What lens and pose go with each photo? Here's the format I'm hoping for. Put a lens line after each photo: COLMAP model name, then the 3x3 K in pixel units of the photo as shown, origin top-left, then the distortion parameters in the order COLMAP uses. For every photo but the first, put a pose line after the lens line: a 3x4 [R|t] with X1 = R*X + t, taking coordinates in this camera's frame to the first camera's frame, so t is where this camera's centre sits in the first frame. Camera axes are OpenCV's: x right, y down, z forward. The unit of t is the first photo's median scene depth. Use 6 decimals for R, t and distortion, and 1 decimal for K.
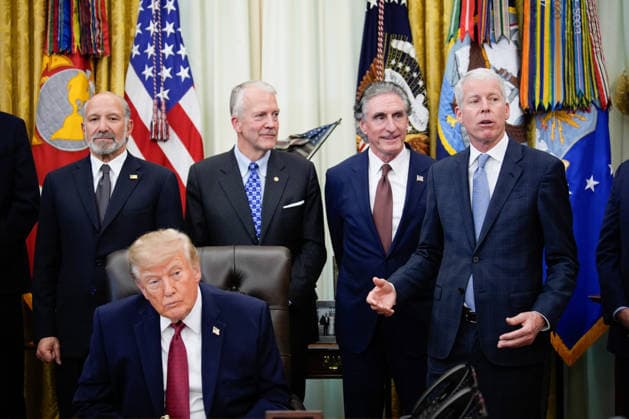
lens RADIAL K [[1335.9, 0, 315.4], [0, 1335.9, 215.1], [0, 0, 1]] dist [0.026168, 0.000000]
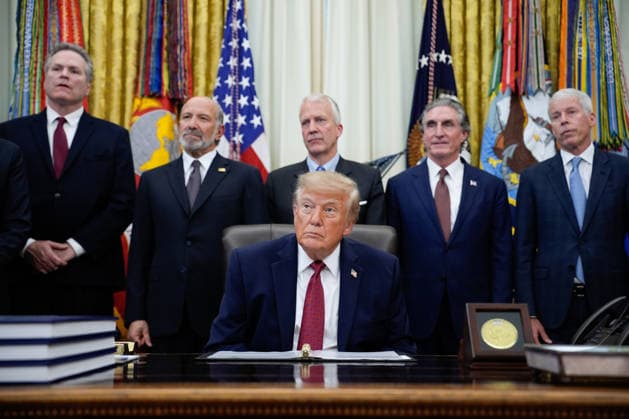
lens RADIAL K [[977.4, 0, 319.0], [0, 977.4, 217.1], [0, 0, 1]] dist [0.201834, 0.000000]
pose [[0.997993, 0.025428, 0.057991, -0.093368], [-0.016937, 0.989654, -0.142473, 0.097216], [-0.061013, 0.141205, 0.988098, 0.176809]]
